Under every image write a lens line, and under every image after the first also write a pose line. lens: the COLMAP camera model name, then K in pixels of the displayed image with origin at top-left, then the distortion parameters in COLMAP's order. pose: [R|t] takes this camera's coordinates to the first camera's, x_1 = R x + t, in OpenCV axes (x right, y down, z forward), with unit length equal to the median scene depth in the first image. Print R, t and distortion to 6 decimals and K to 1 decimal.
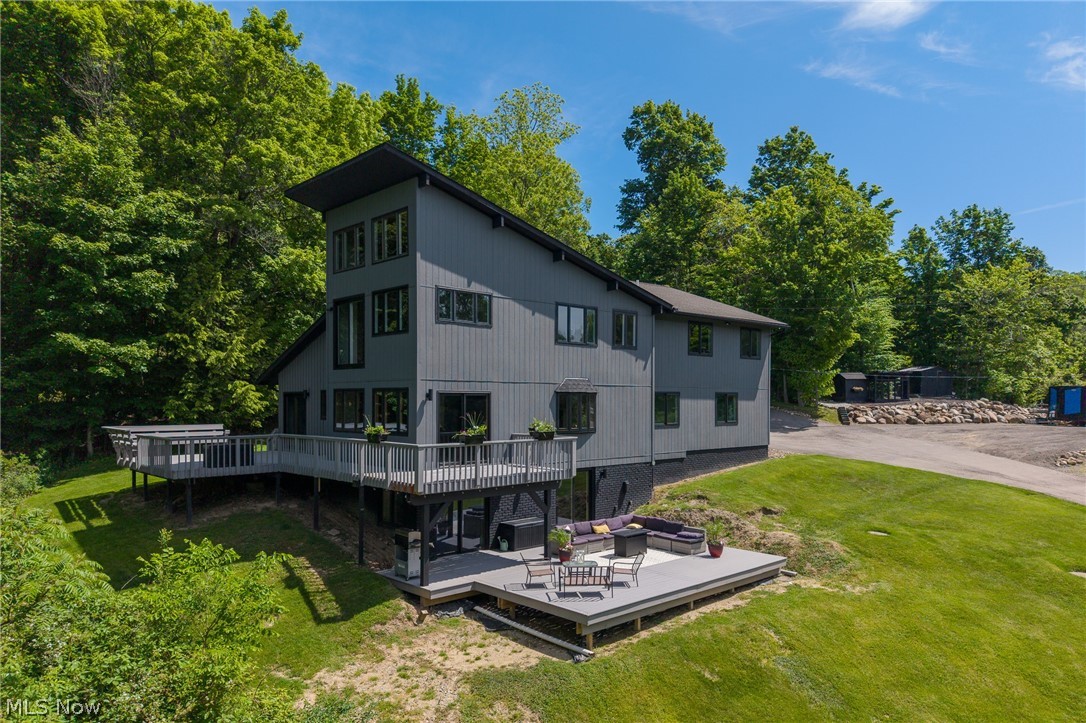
lens RADIAL K [[718.5, 0, 542.2], [0, 718.5, 406.7], [0, 0, 1]] dist [0.001885, -0.001467]
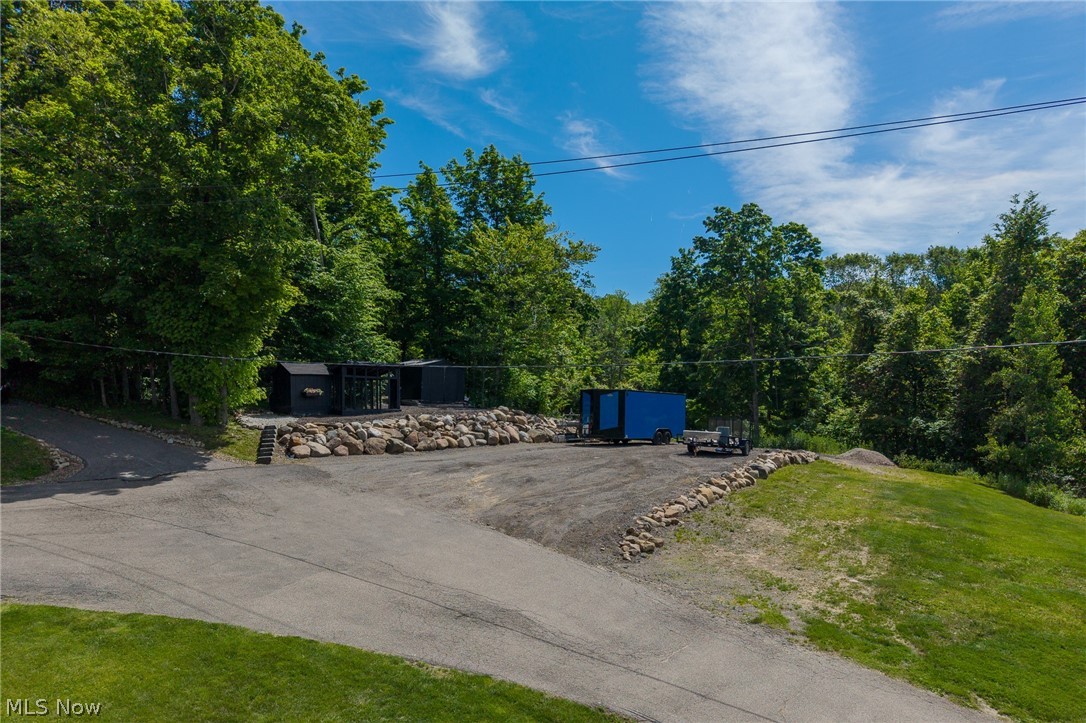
lens RADIAL K [[718.5, 0, 542.2], [0, 718.5, 406.7], [0, 0, 1]] dist [0.001885, -0.001467]
pose [[0.828339, -0.006298, 0.560192, 0.446076], [0.007524, 0.999972, 0.000117, -0.019159], [-0.560177, 0.004118, 0.828363, 0.700114]]
